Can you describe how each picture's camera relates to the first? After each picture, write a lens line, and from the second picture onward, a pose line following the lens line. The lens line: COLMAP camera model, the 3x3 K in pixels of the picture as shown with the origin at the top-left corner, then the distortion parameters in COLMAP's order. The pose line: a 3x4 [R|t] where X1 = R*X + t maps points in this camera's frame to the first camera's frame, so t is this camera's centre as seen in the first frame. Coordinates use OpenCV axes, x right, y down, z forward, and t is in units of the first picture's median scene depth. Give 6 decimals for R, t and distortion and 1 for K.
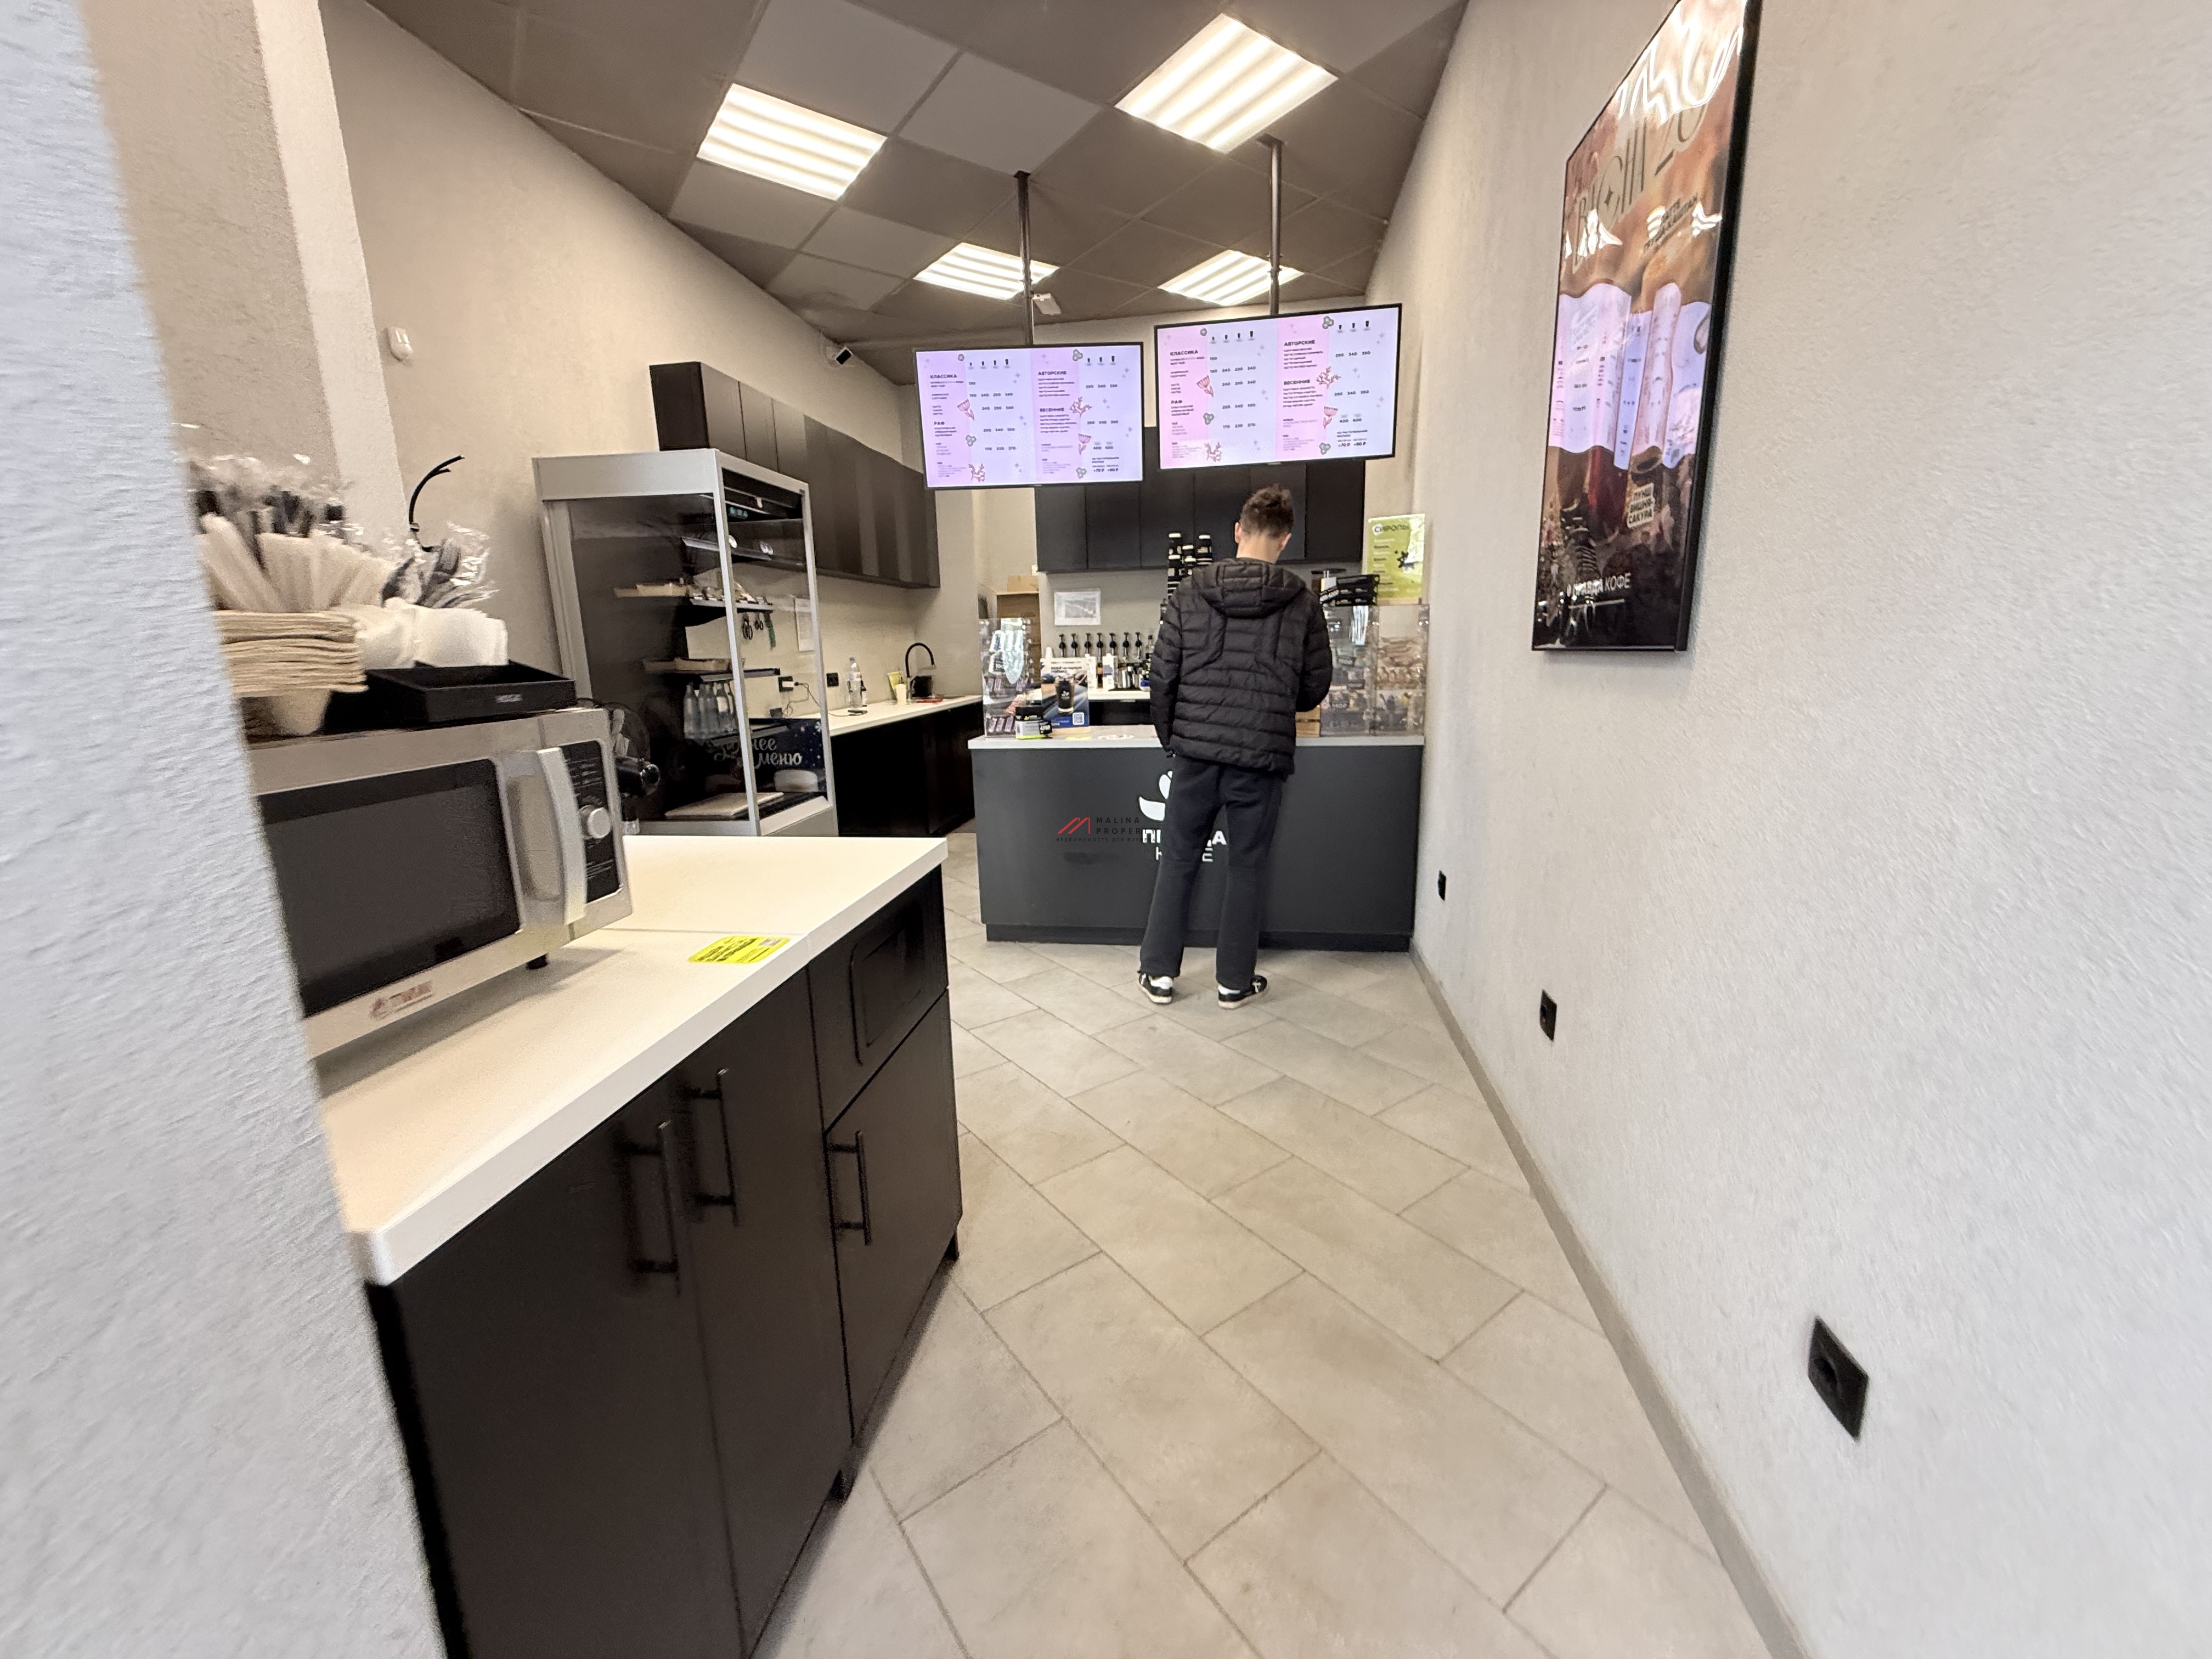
lens RADIAL K [[879.7, 0, 1106.0], [0, 879.7, 829.5], [0, 0, 1]] dist [0.001322, -0.000152]
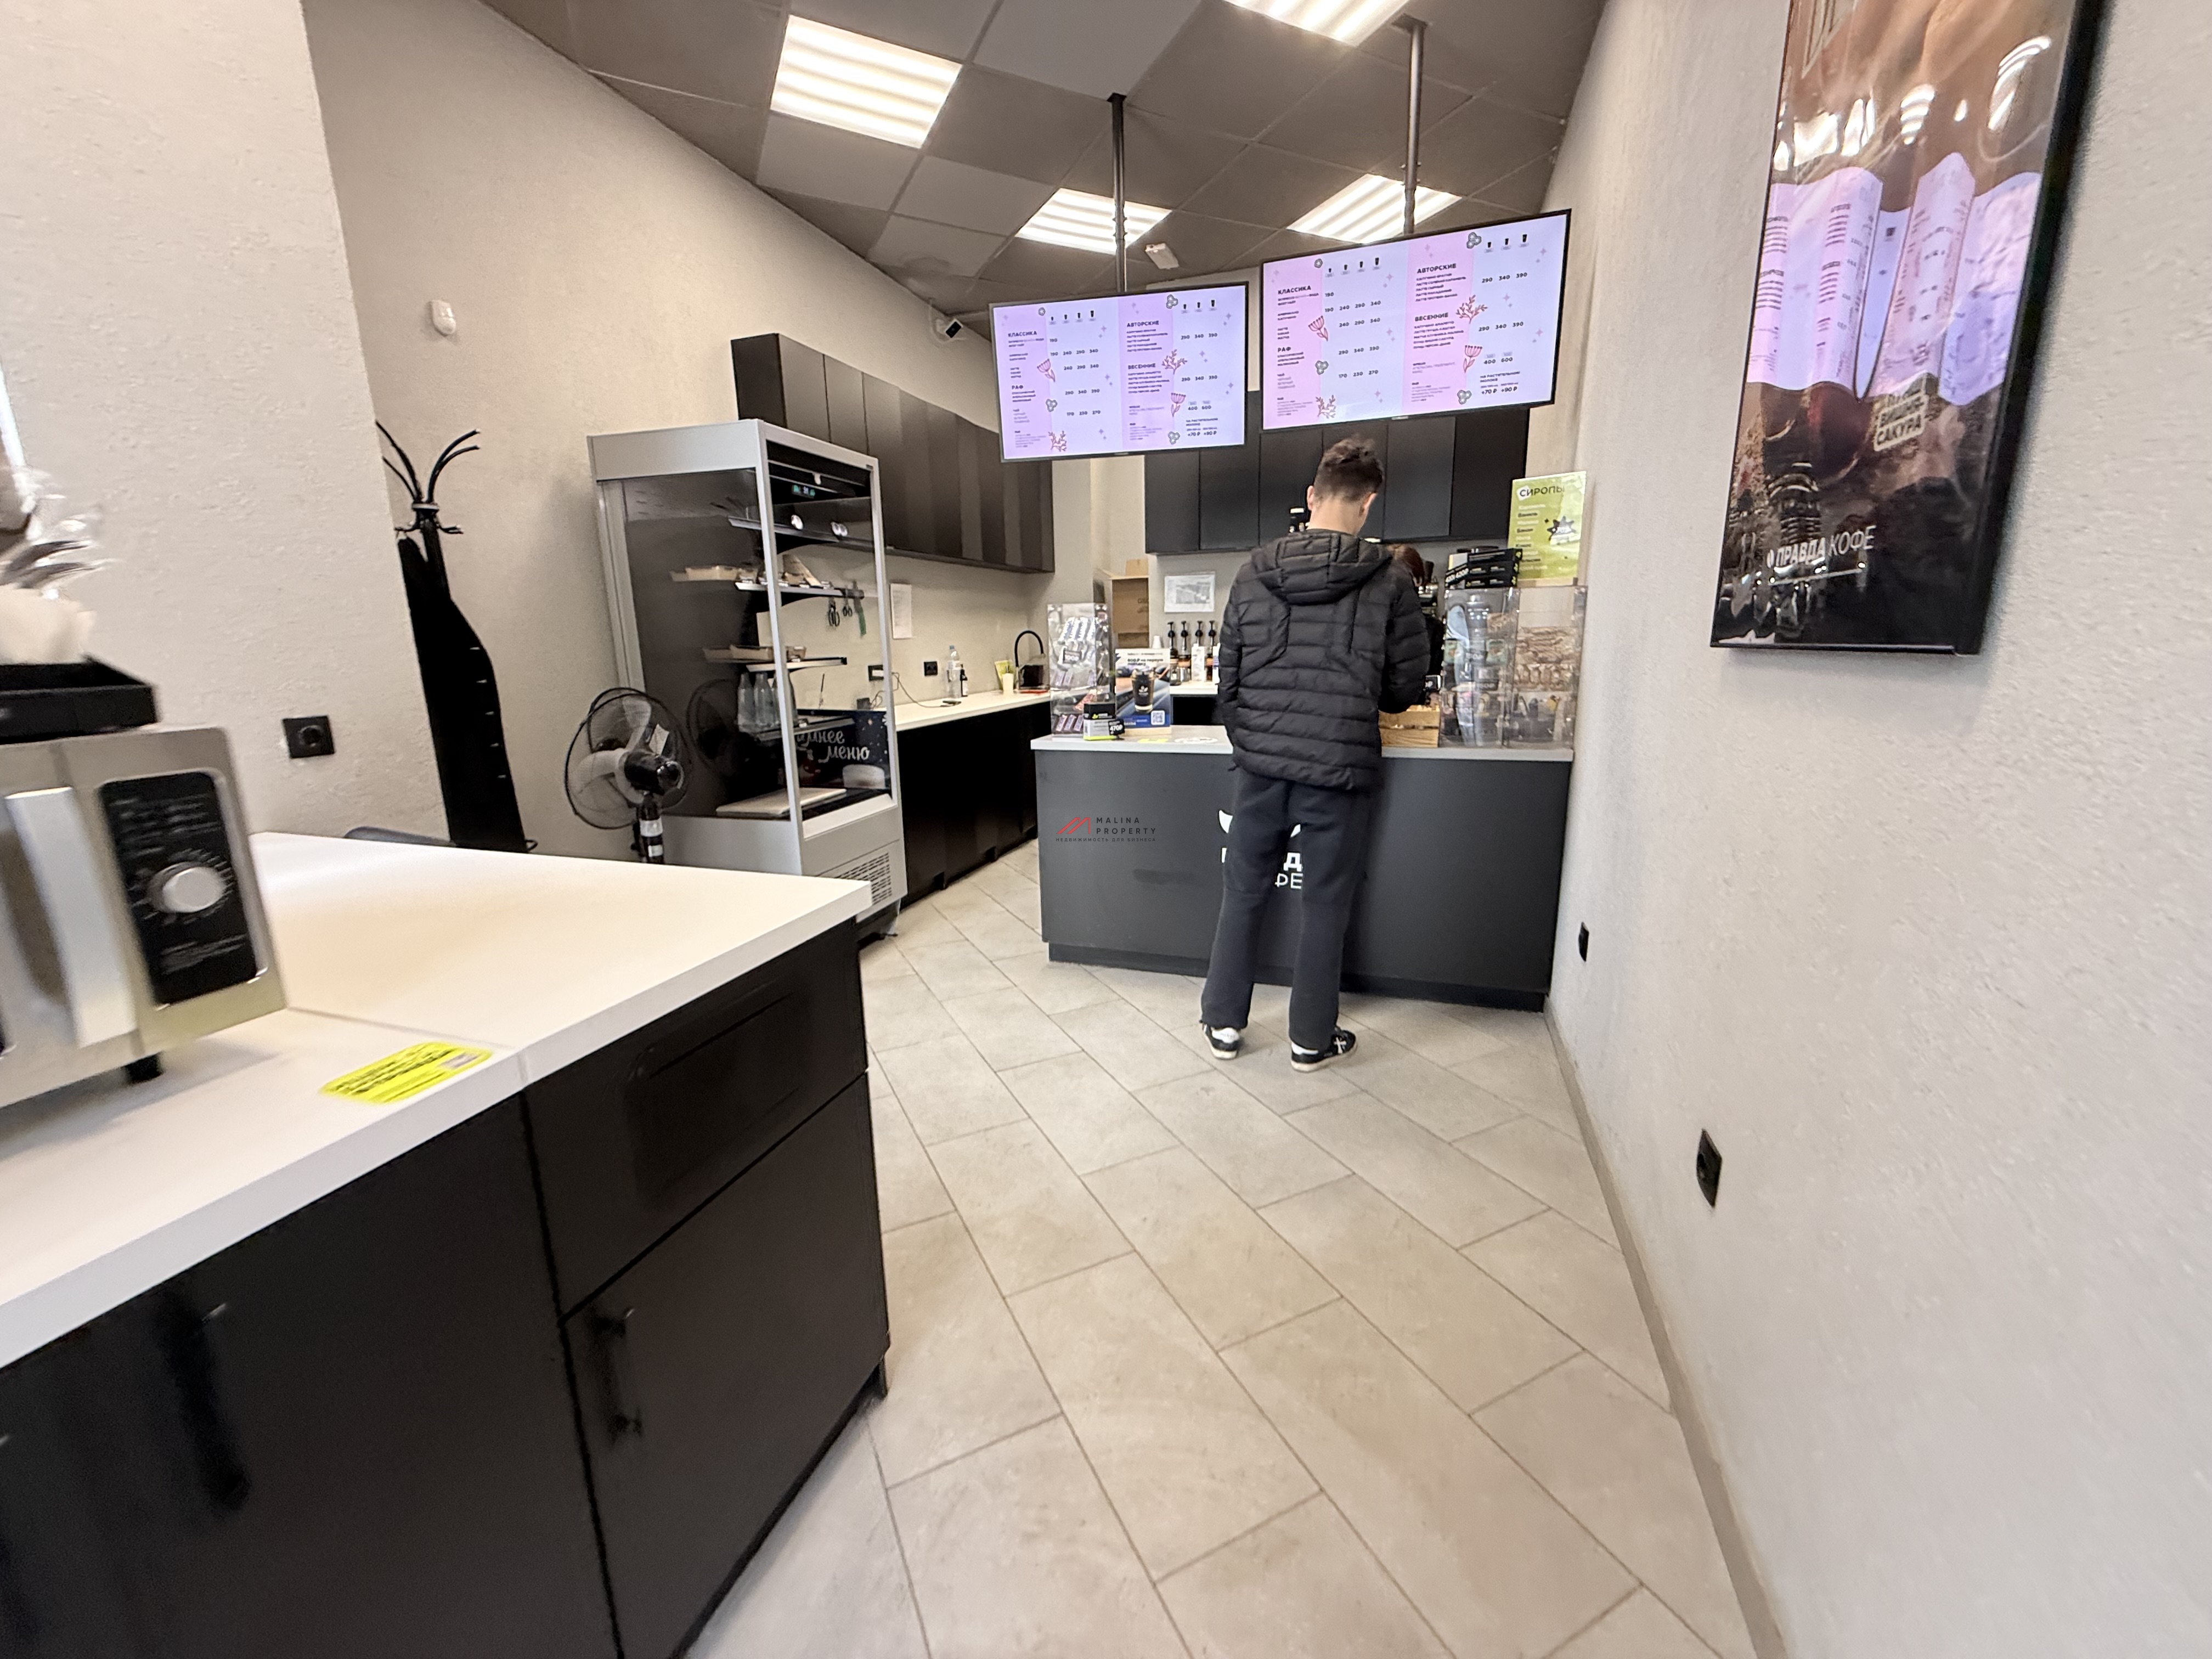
lens RADIAL K [[879.7, 0, 1106.0], [0, 879.7, 829.5], [0, 0, 1]] dist [0.001322, -0.000152]
pose [[0.984581, 0.042988, -0.169564, 0.076668], [-0.040678, 0.999026, 0.017074, -0.028759], [0.170133, -0.009913, 0.985371, 0.127904]]
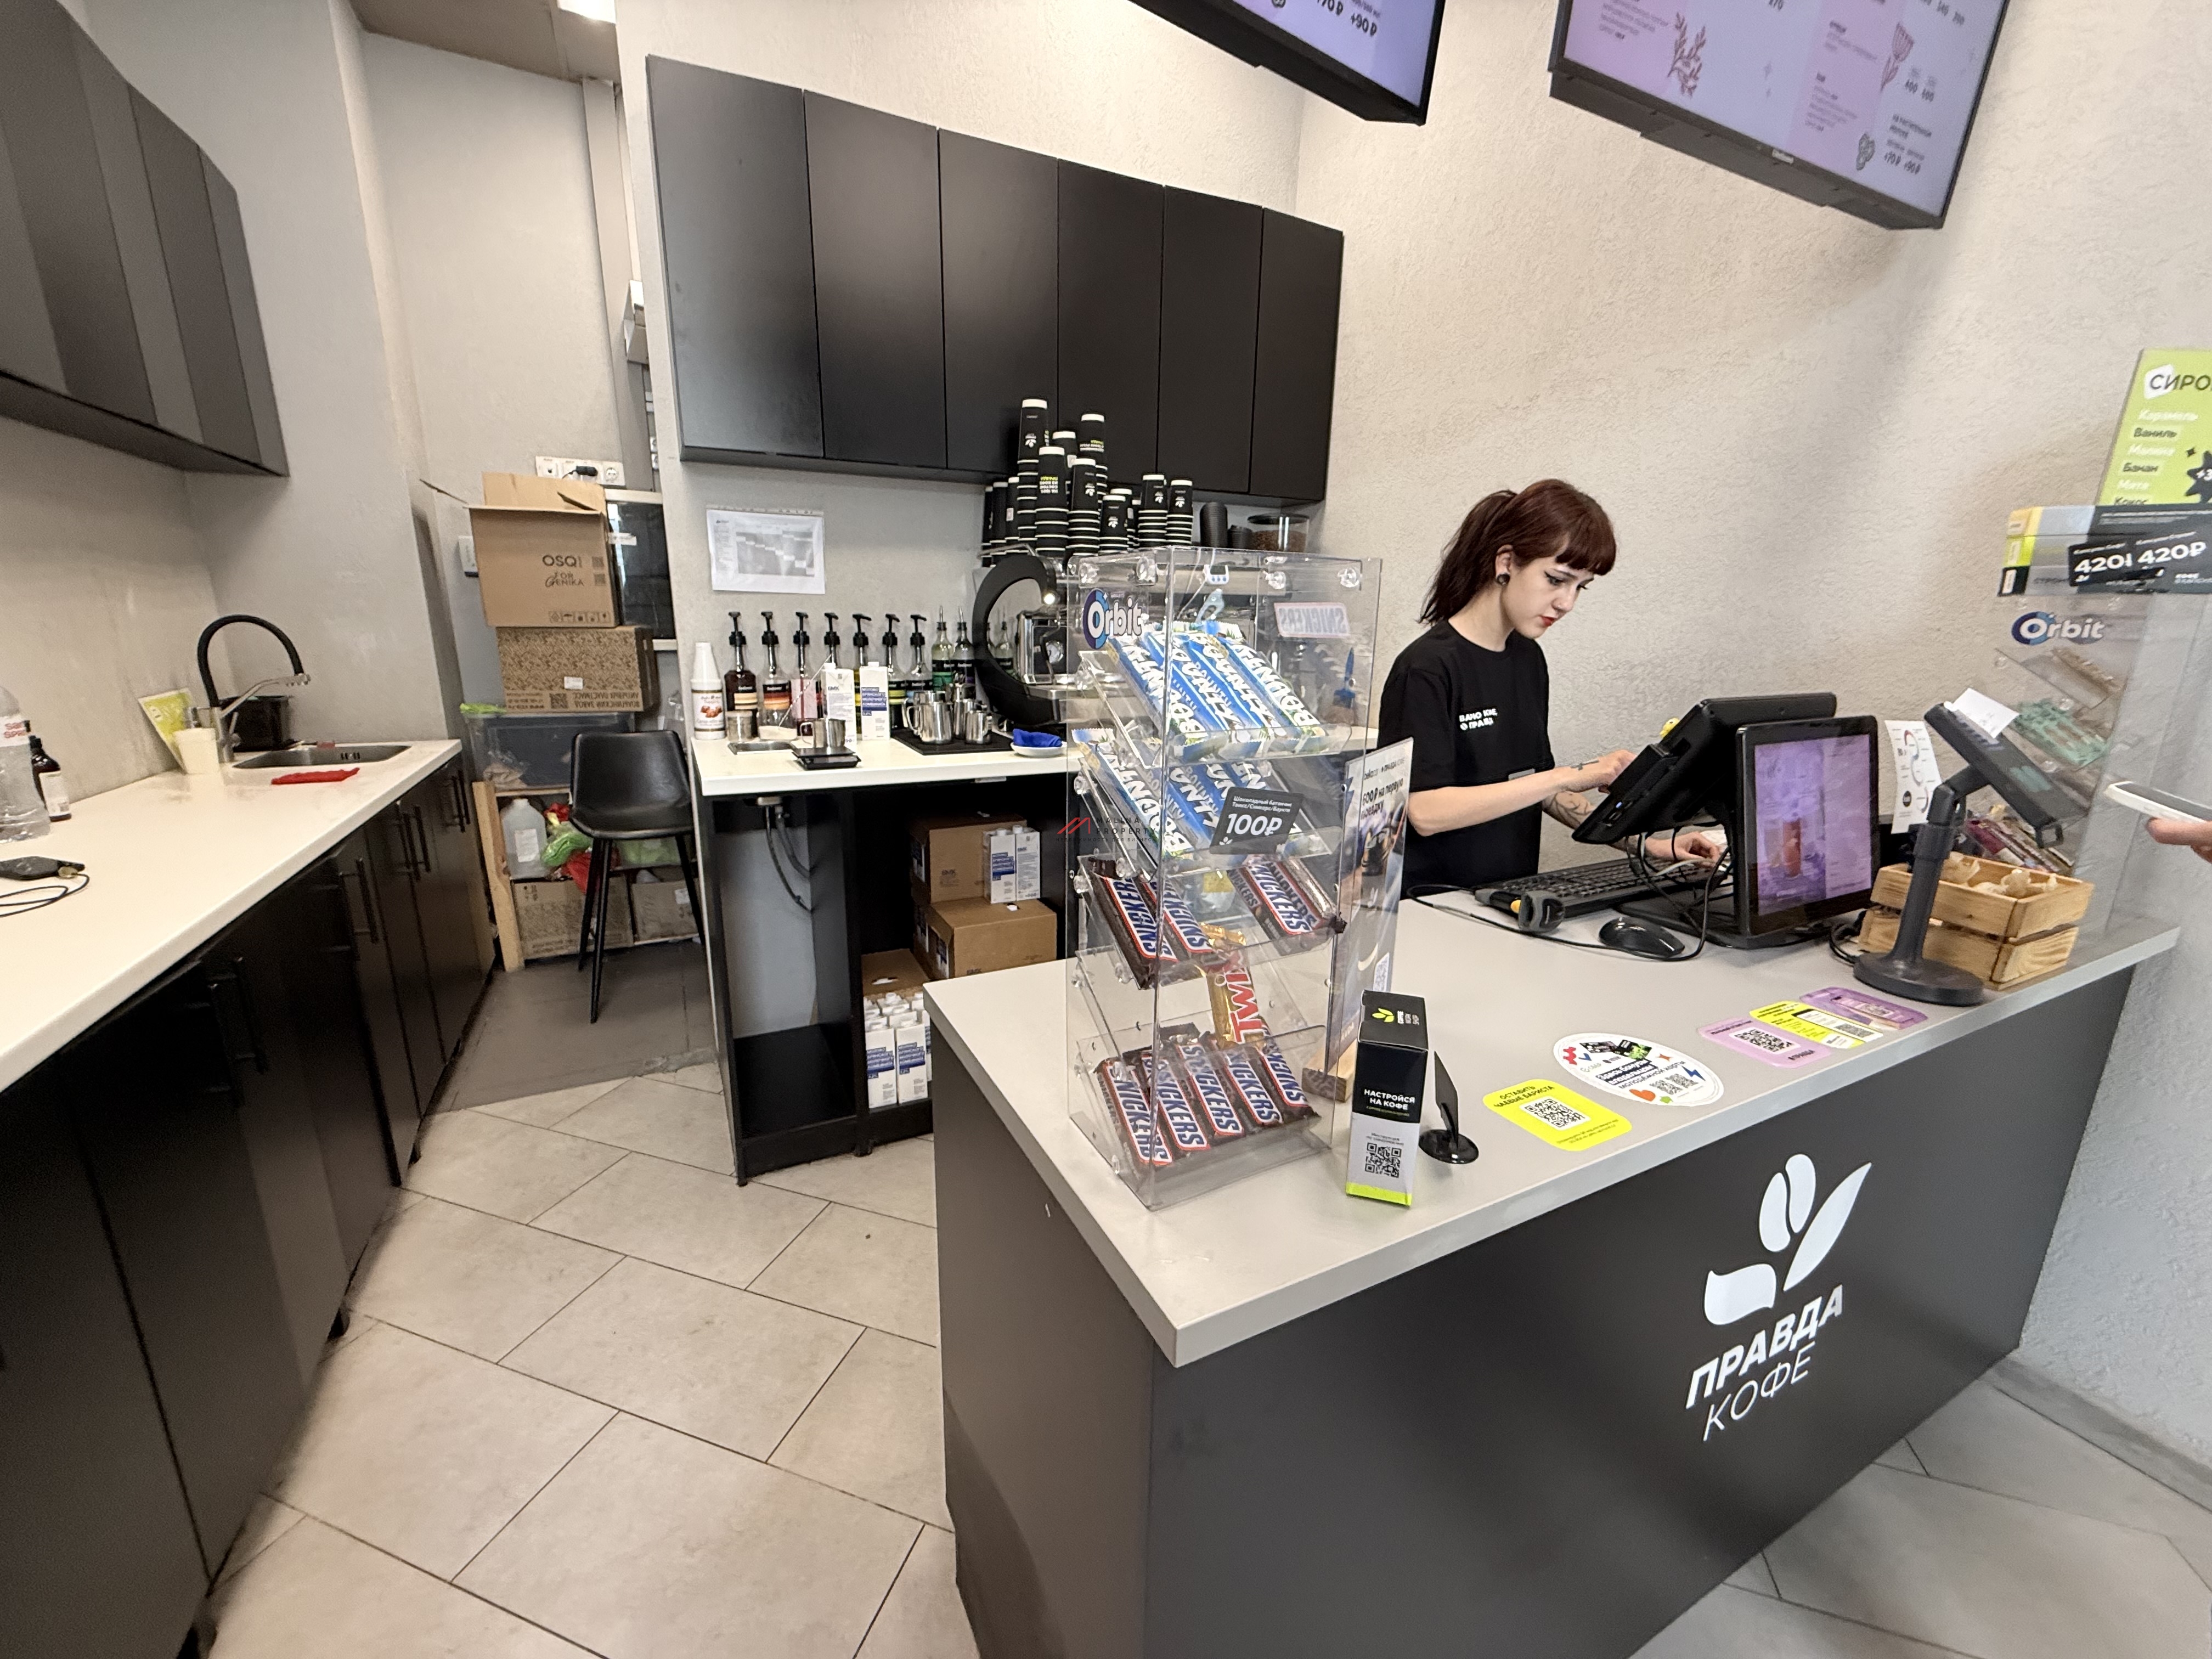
lens RADIAL K [[879.7, 0, 1106.0], [0, 879.7, 829.5], [0, 0, 1]] dist [0.001322, -0.000152]
pose [[0.818366, -0.102277, 0.565523, -0.245802], [0.086552, 0.994747, 0.054655, -0.200969], [-0.568143, 0.004220, 0.822919, 0.881922]]
